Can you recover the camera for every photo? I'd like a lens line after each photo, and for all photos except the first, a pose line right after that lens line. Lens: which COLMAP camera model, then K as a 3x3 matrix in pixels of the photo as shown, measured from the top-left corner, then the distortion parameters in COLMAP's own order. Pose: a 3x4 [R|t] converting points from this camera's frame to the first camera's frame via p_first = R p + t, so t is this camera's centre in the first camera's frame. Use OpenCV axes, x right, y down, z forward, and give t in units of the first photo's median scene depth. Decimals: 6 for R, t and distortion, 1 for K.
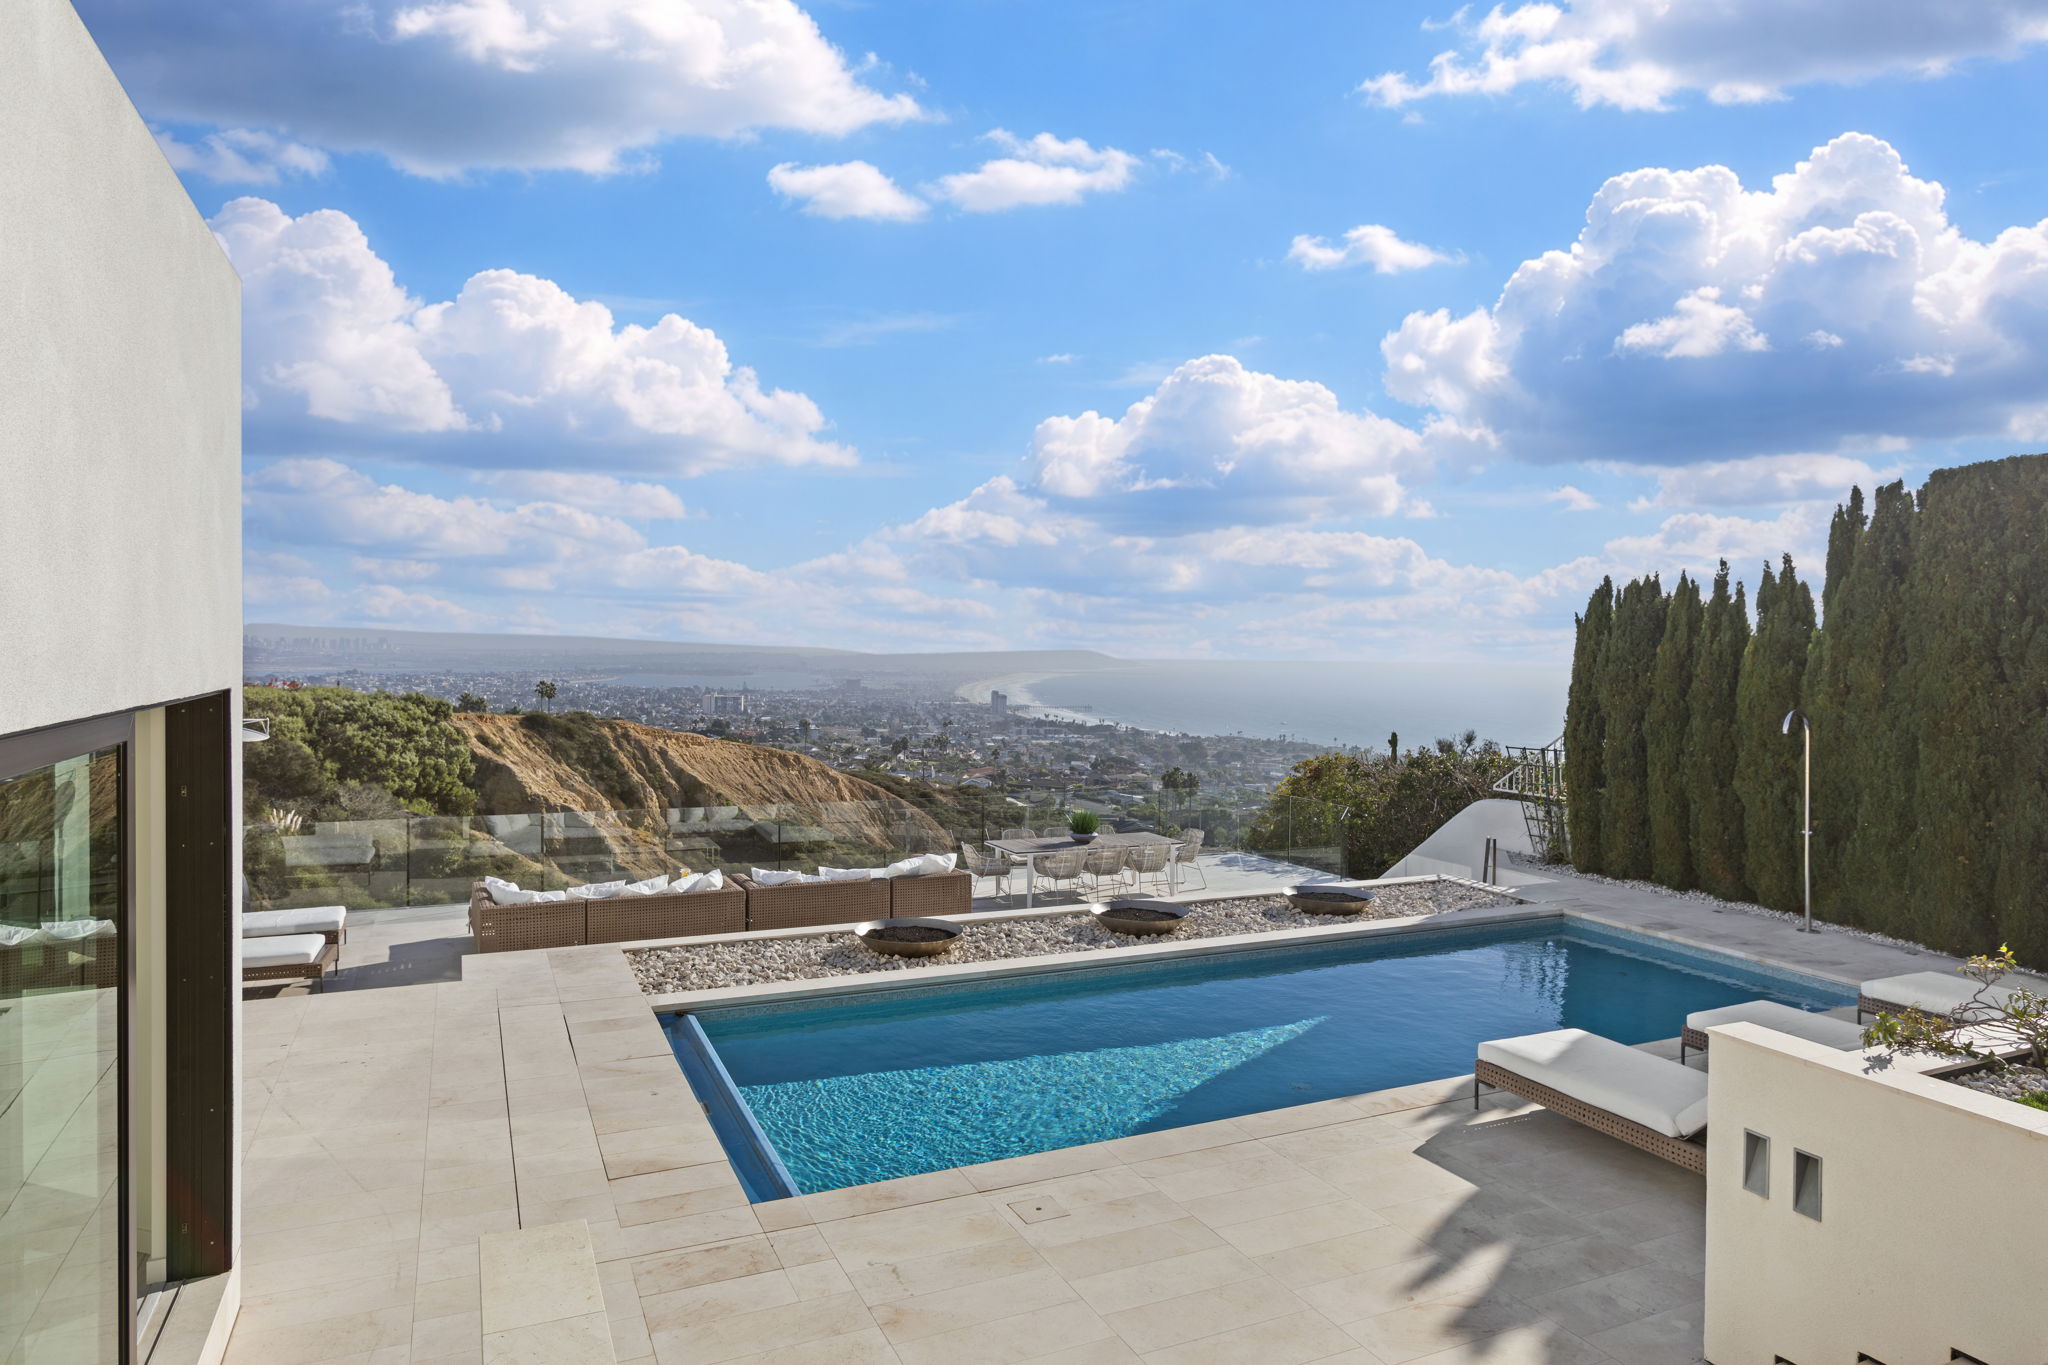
lens RADIAL K [[1216.7, 0, 1027.2], [0, 1216.7, 708.4], [0, 0, 1]] dist [-0.001760, 0.002527]
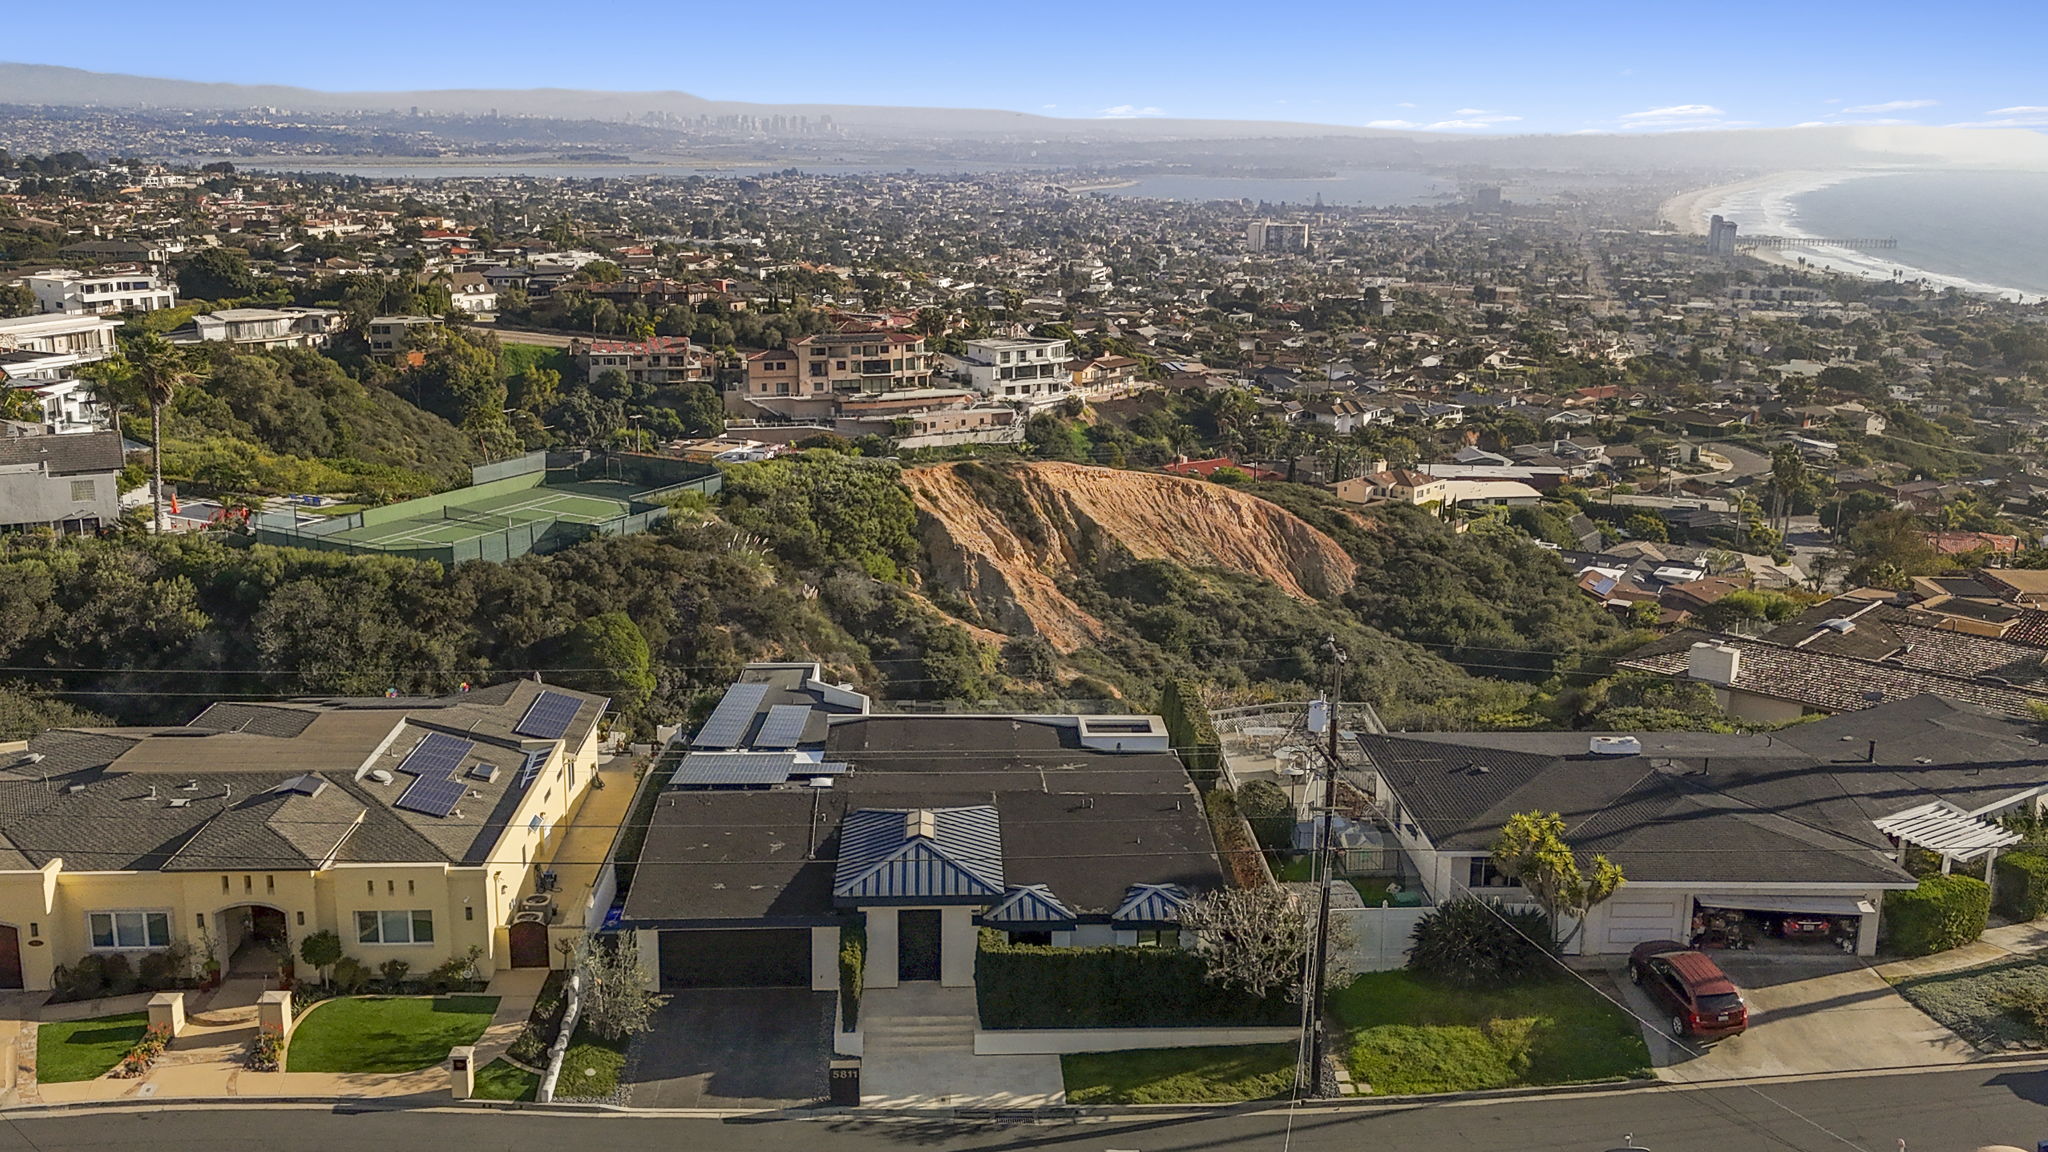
lens RADIAL K [[1876.1, 0, 1025.9], [0, 1876.1, 570.3], [0, 0, 1]] dist [0.136498, -0.232075]
pose [[0.927083, 0.081953, -0.365789, 0.456078], [-0.014081, 0.982734, 0.184489, -0.311994], [0.374593, -0.165886, 0.912229, -0.927256]]
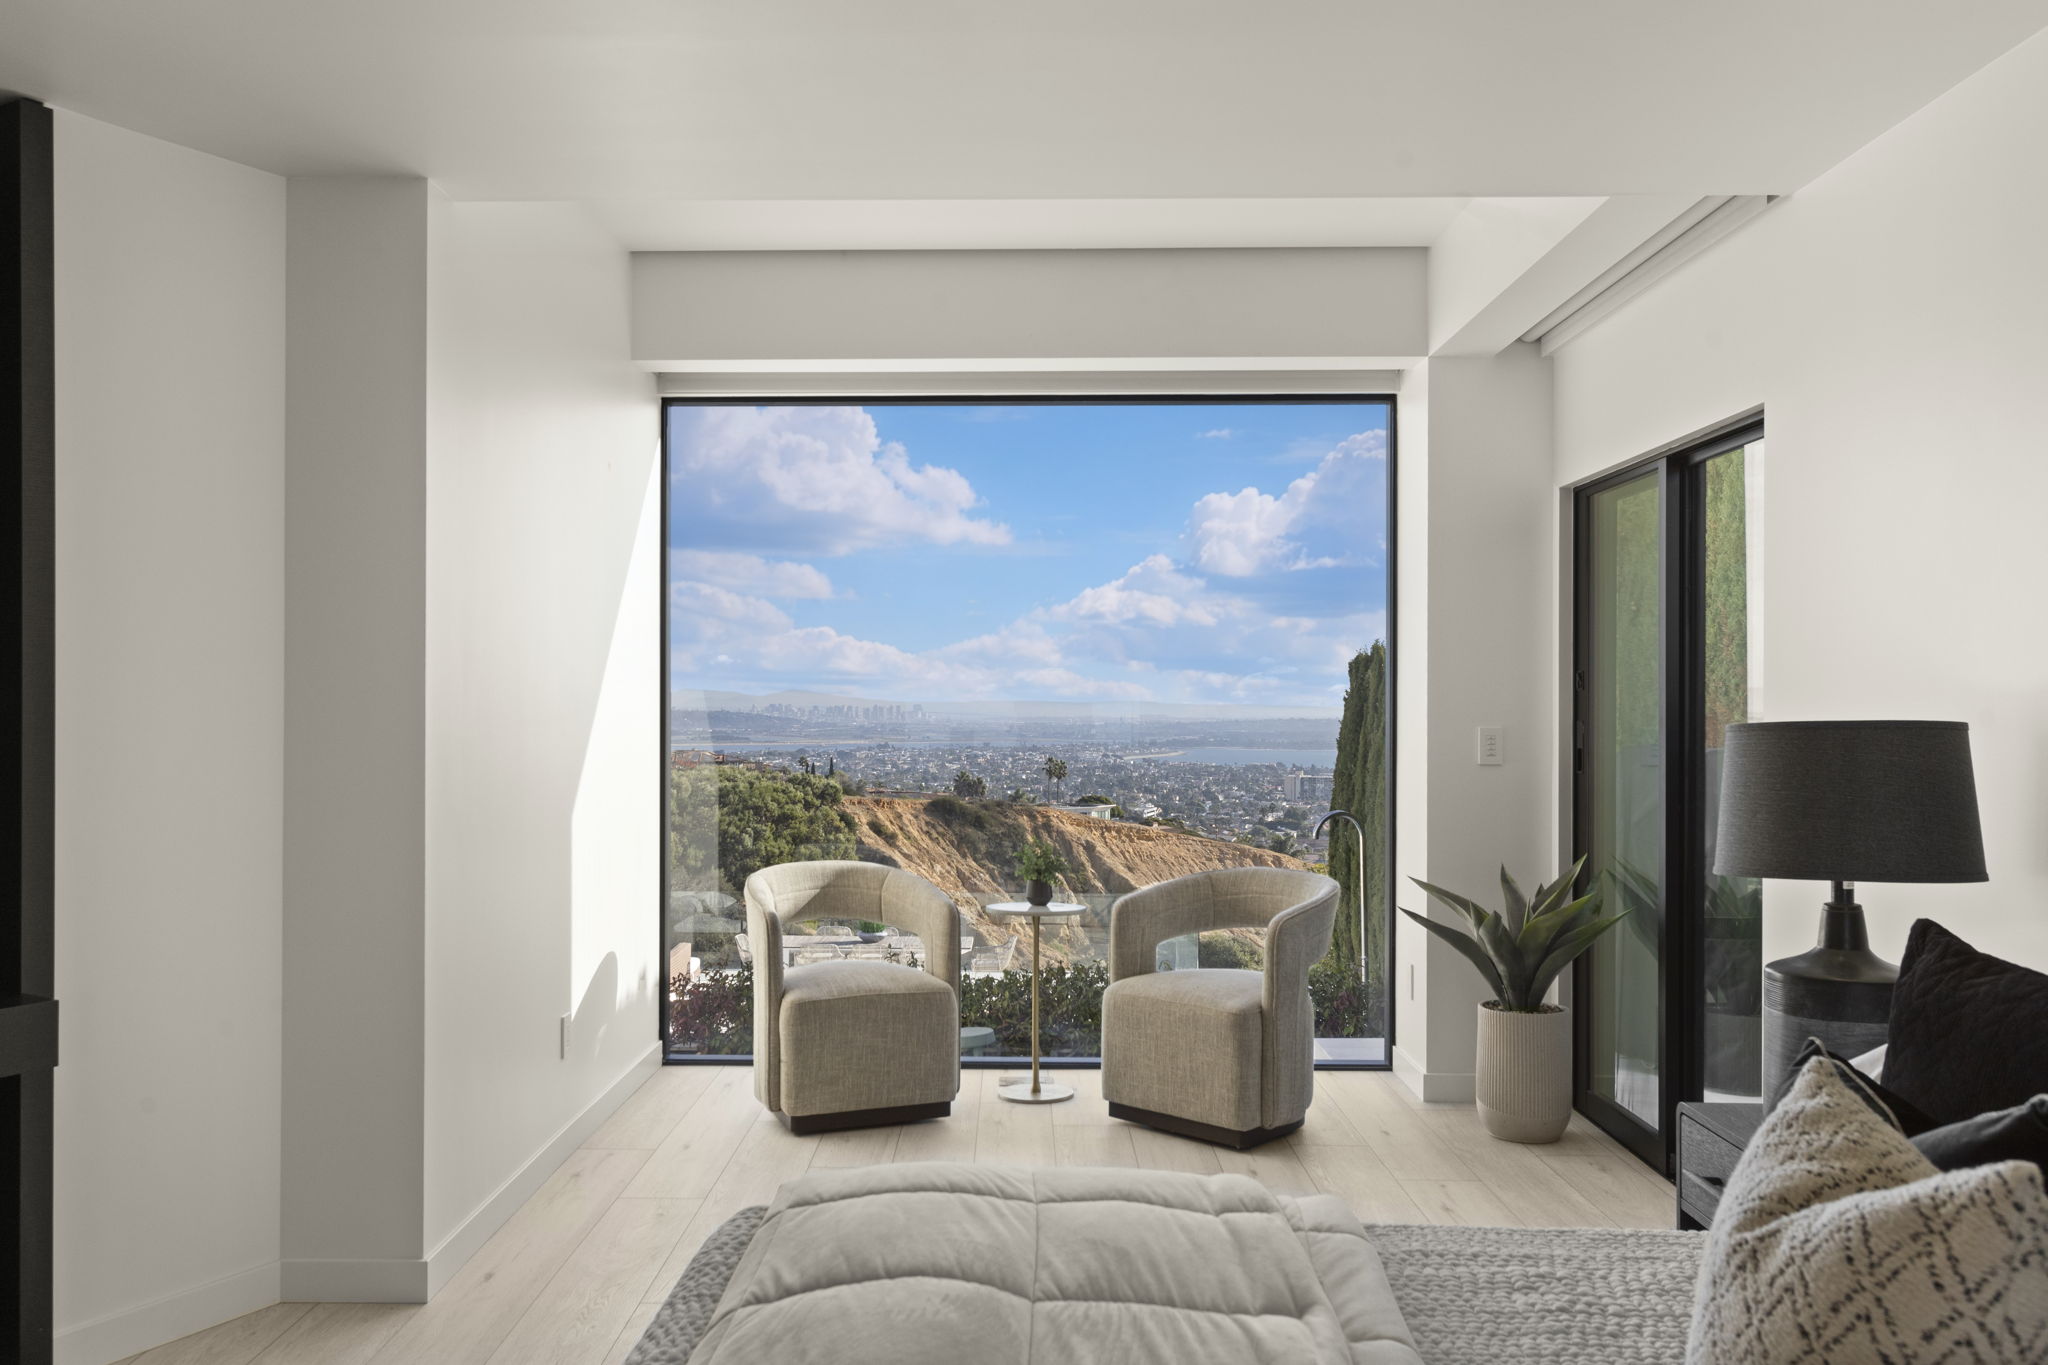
lens RADIAL K [[1639.7, 0, 986.8], [0, 1639.7, 691.4], [0, 0, 1]] dist [0.026088, -0.041167]
pose [[0.902334, -0.017096, -0.430698, 0.155779], [-0.009634, 0.998164, -0.059804, -0.002580], [0.430930, 0.058113, 0.900512, -0.030228]]
